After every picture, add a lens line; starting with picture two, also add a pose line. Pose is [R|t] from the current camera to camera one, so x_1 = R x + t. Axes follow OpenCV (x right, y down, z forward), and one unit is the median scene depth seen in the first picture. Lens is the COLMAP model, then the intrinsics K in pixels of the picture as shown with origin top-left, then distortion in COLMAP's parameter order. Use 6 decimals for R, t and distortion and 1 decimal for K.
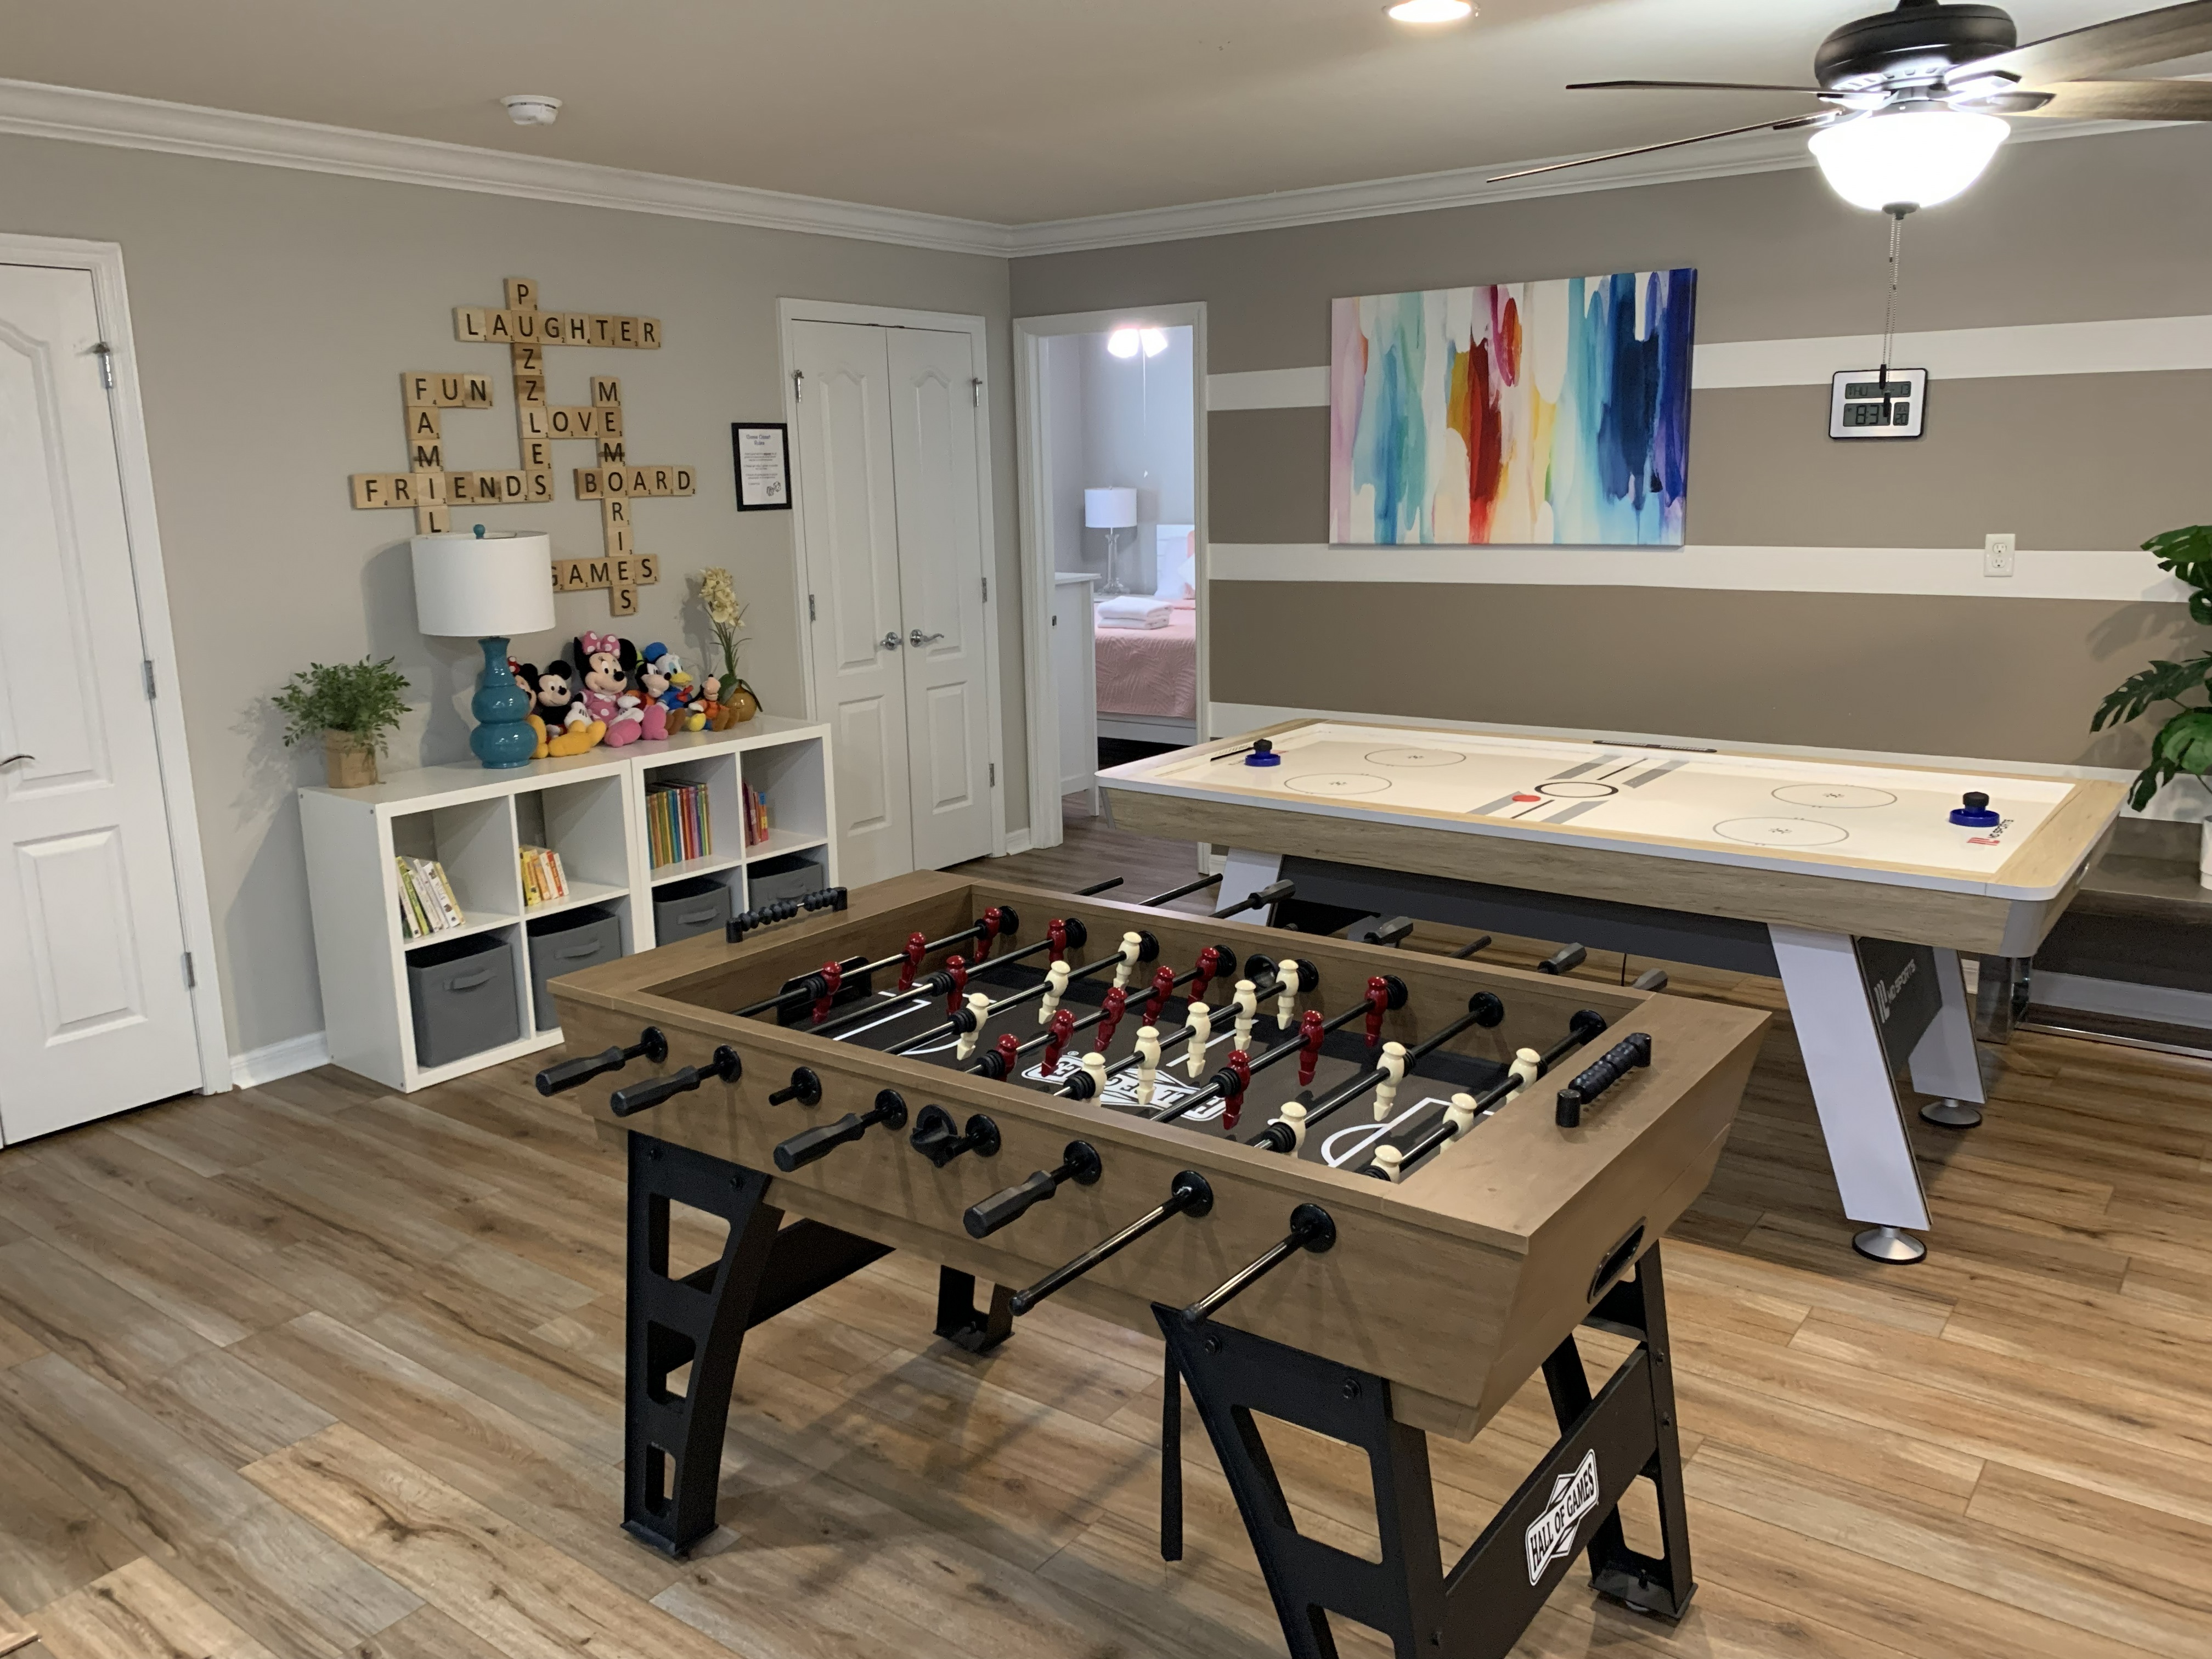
lens RADIAL K [[1664.3, 0, 1124.9], [0, 1664.3, 821.7], [0, 0, 1]] dist [0.059760, -0.059104]
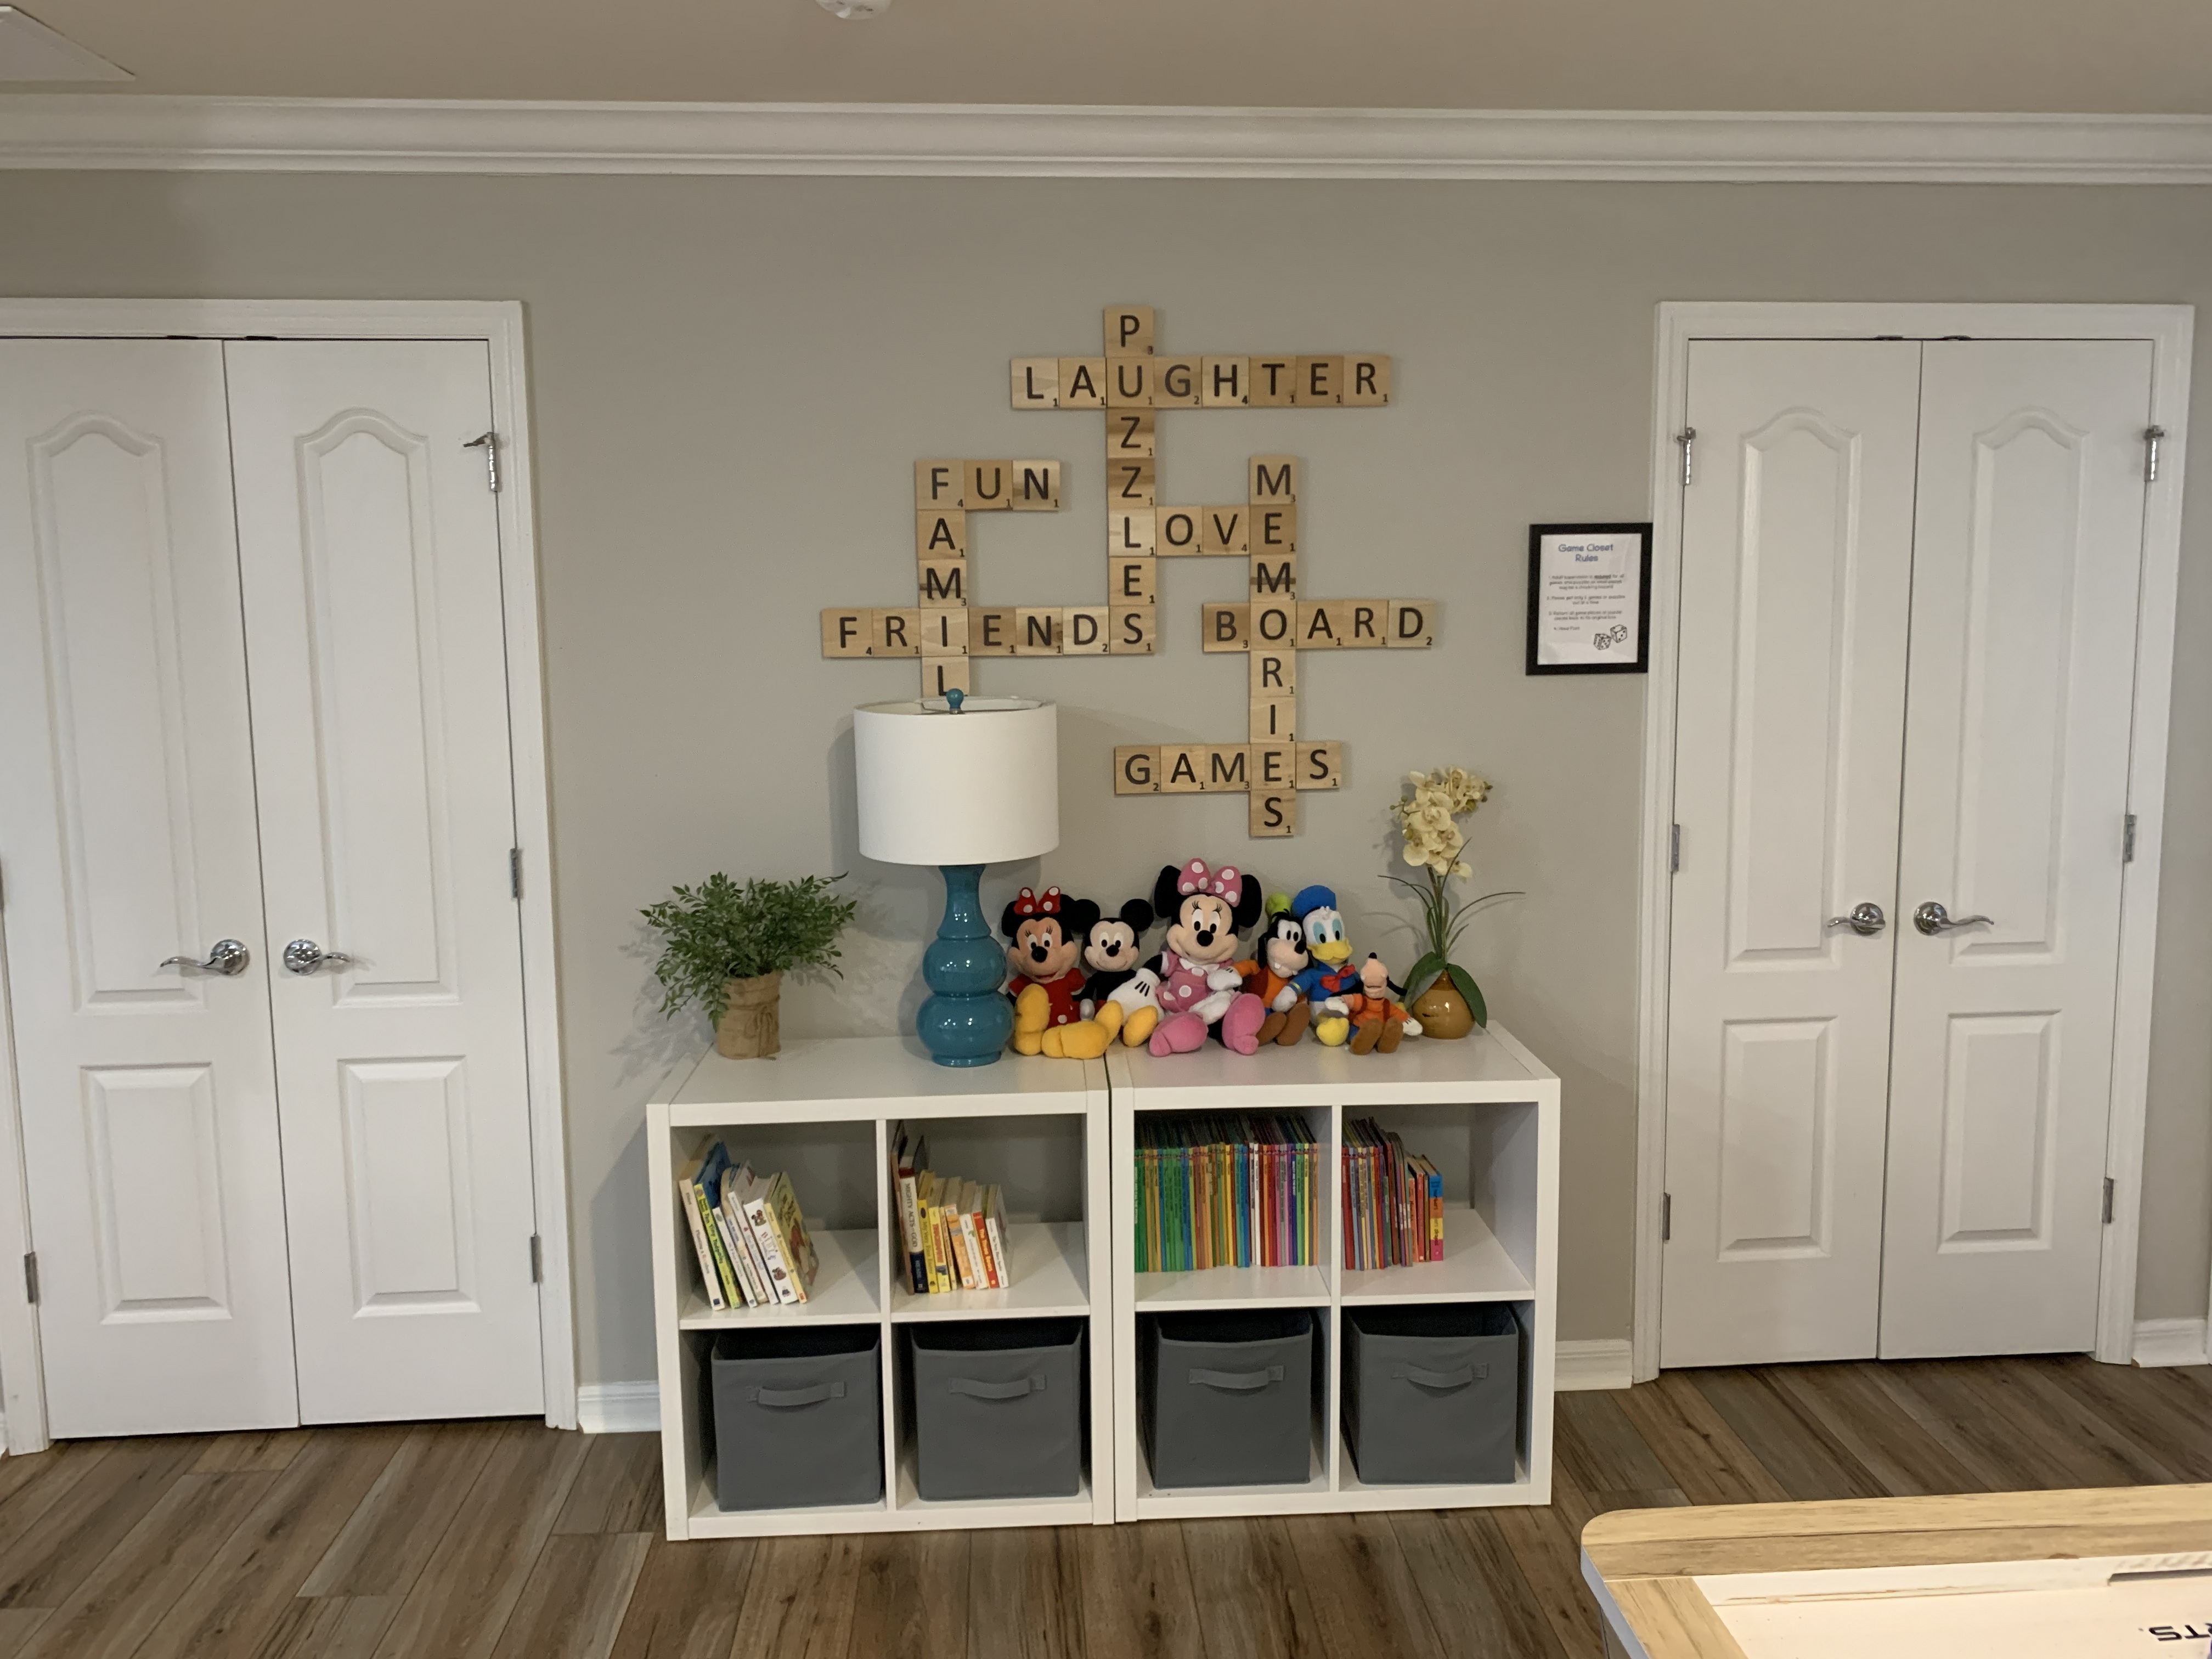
lens RADIAL K [[1664.3, 0, 1109.1], [0, 1664.3, 819.2], [0, 0, 1]] dist [0.059760, -0.059104]
pose [[0.654886, 0.116785, -0.746650, 0.127060], [-0.165414, 0.986182, 0.009166, -0.134197], [0.737403, 0.117503, 0.665154, 0.585123]]
